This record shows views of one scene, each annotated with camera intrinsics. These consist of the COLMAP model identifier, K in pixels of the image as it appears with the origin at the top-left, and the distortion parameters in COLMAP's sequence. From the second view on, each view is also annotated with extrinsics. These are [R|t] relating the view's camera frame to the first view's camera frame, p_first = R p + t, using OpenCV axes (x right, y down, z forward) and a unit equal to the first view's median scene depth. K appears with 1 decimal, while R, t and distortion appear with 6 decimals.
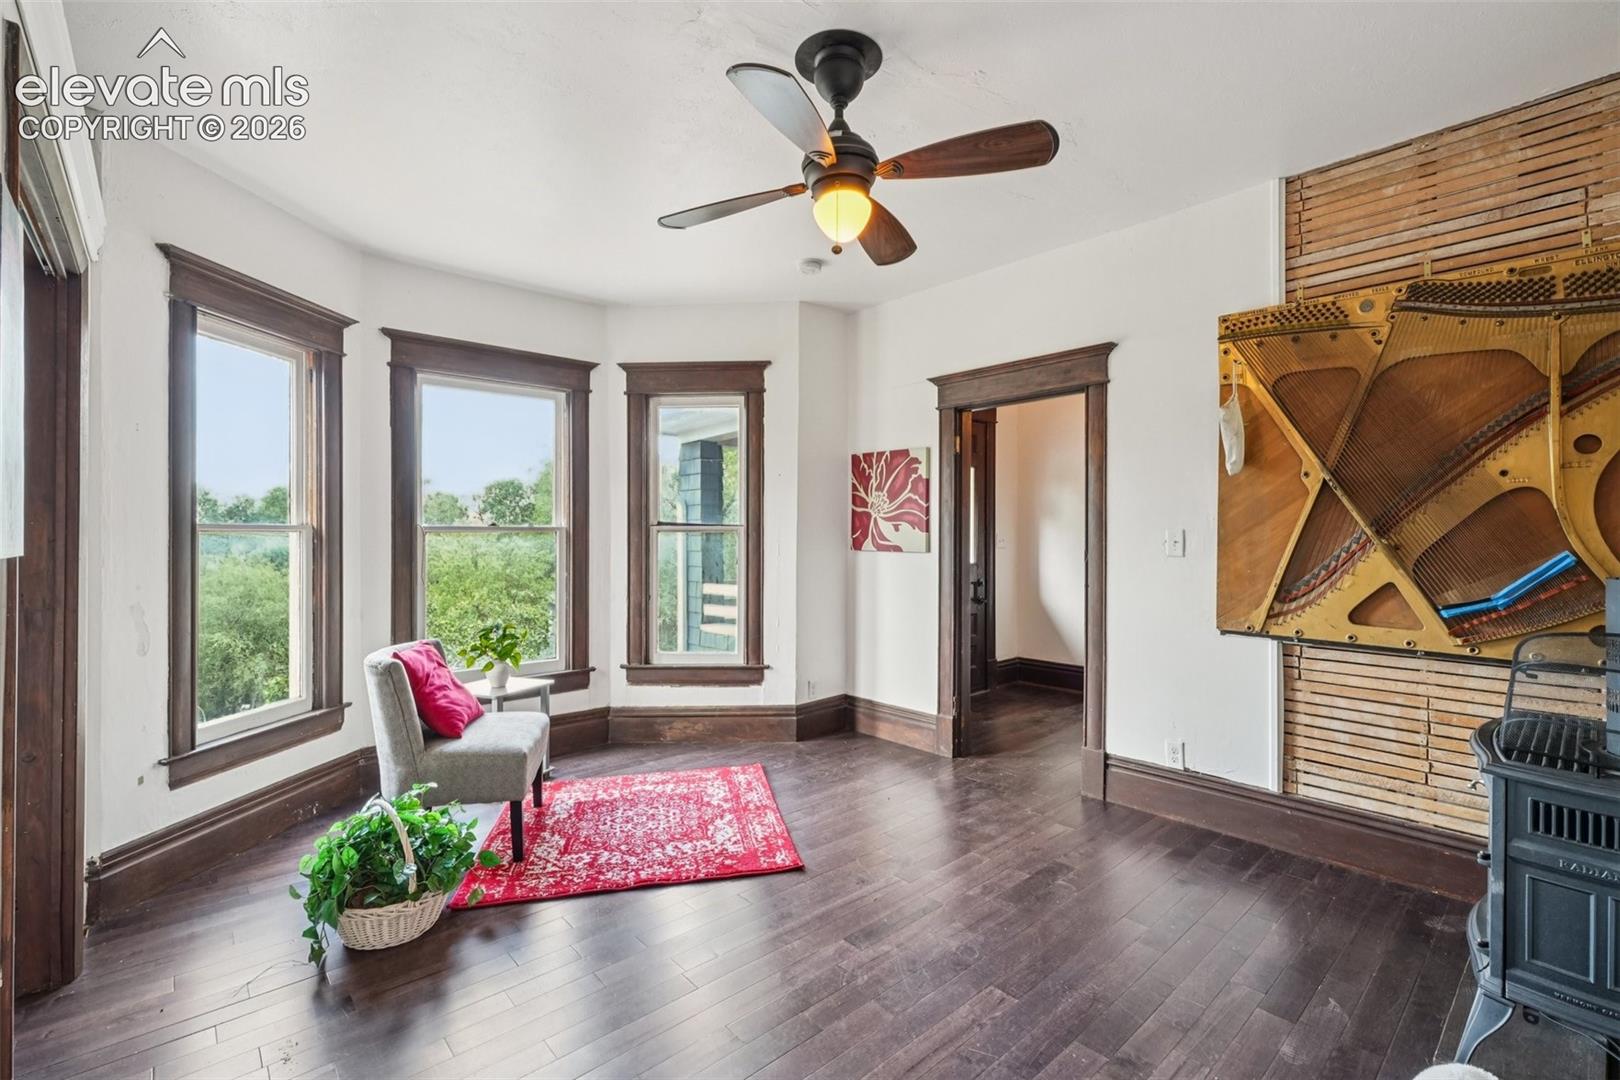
lens RADIAL K [[724.4, 0, 817.4], [0, 724.4, 532.7], [0, 0, 1]] dist [-0.000031, 0.000080]
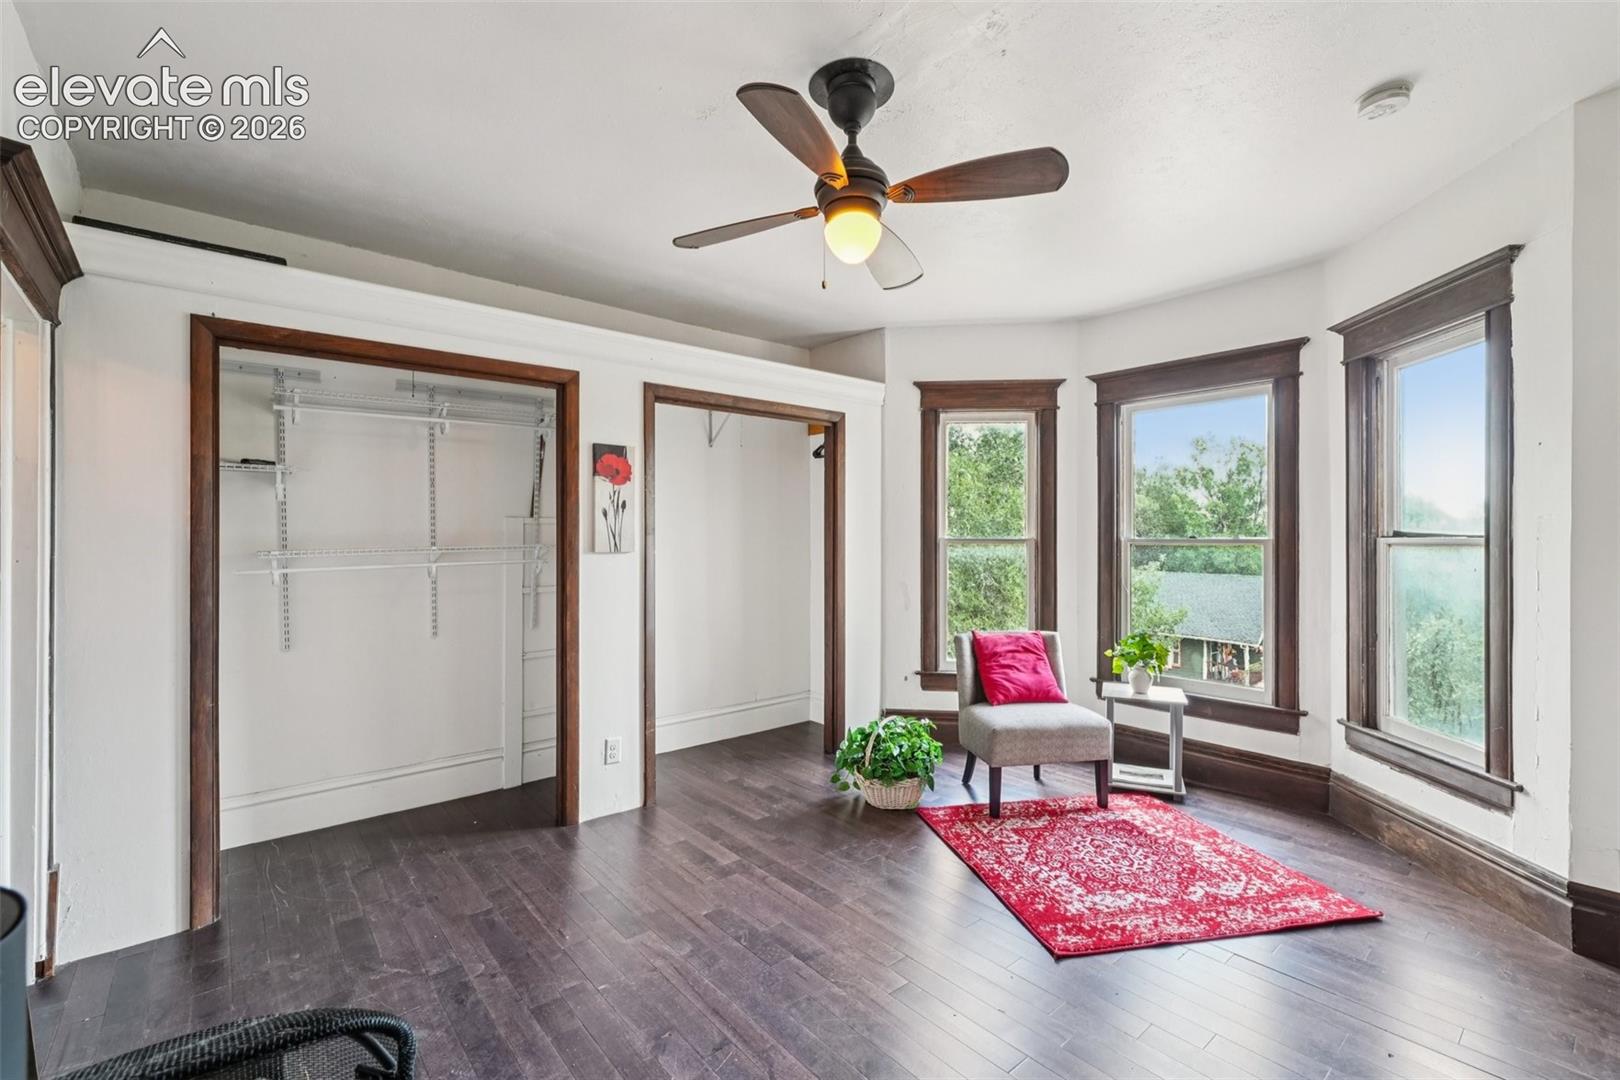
lens RADIAL K [[705.6, 0, 811.7], [0, 705.6, 538.1], [0, 0, 1]] dist [-0.002161, 0.000453]
pose [[-0.033033, -0.001437, -0.999453, 0.632278], [-0.002910, 0.999995, -0.001341, -0.008143], [0.999450, 0.002864, -0.033037, 0.598377]]
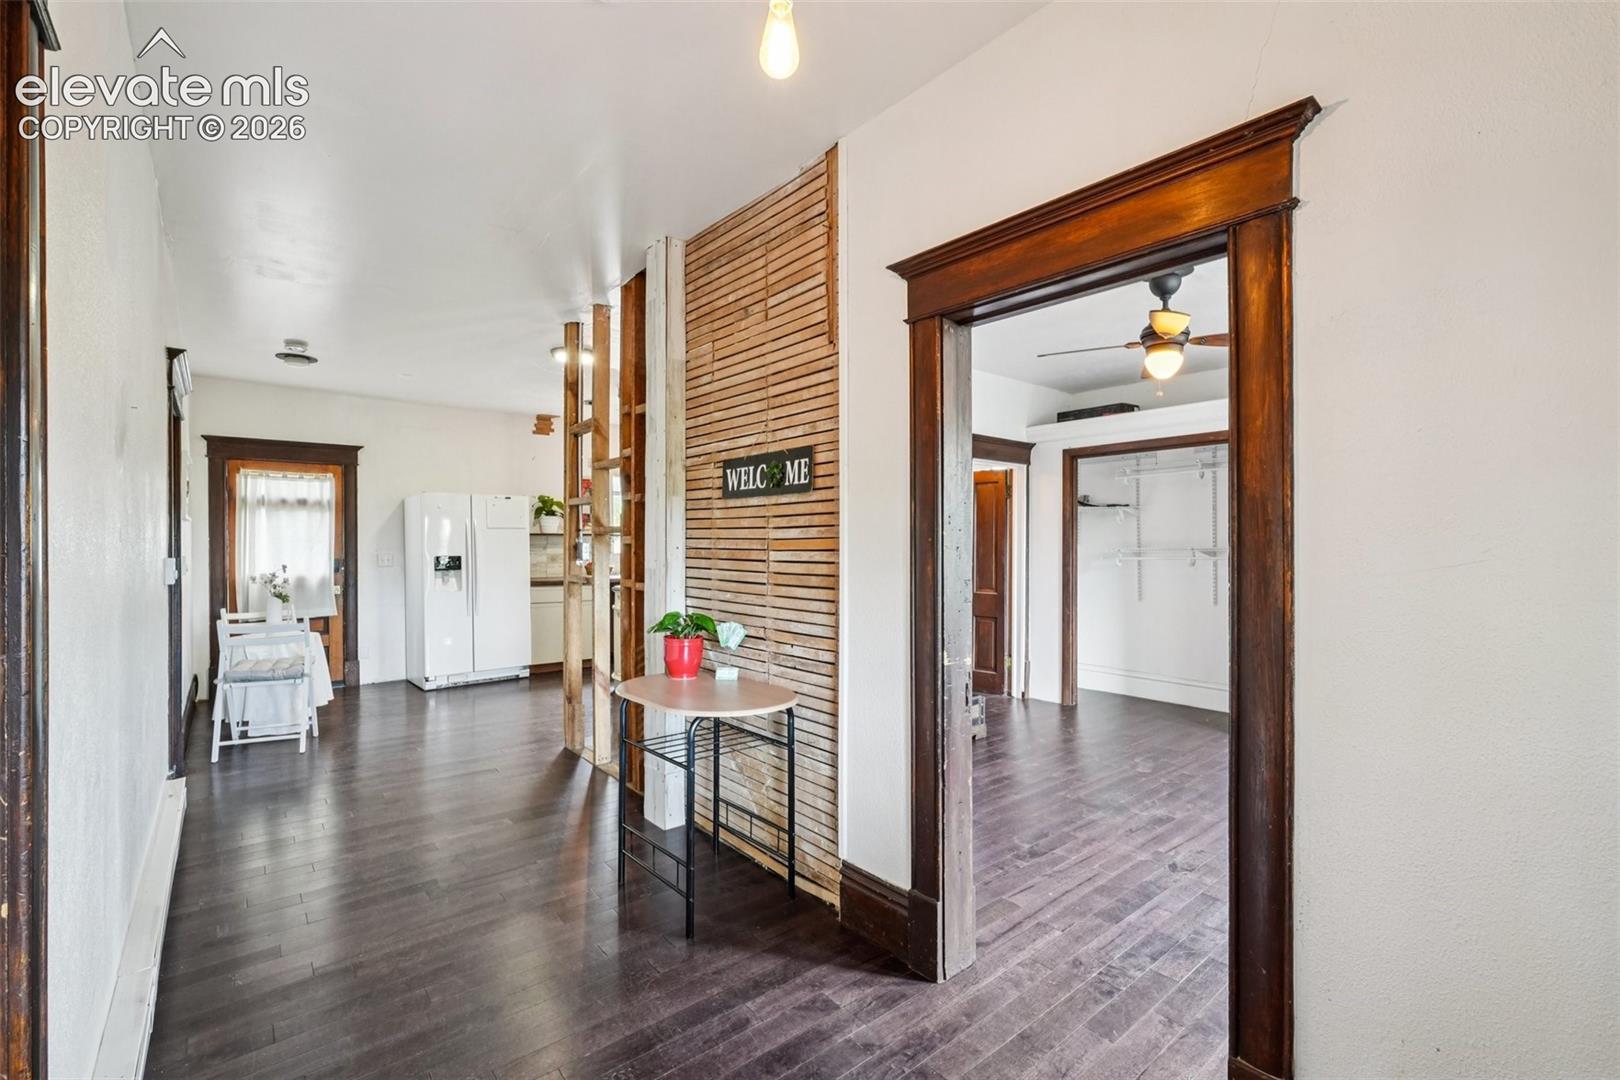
lens RADIAL K [[713.7, 0, 804.6], [0, 713.7, 546.1], [0, 0, 1]] dist [-0.003138, -0.000073]
pose [[-0.999041, -0.004042, 0.043602, 0.499428], [-0.003605, 0.999943, 0.010099, -0.012731], [-0.043640, 0.009932, -0.998998, 1.673414]]
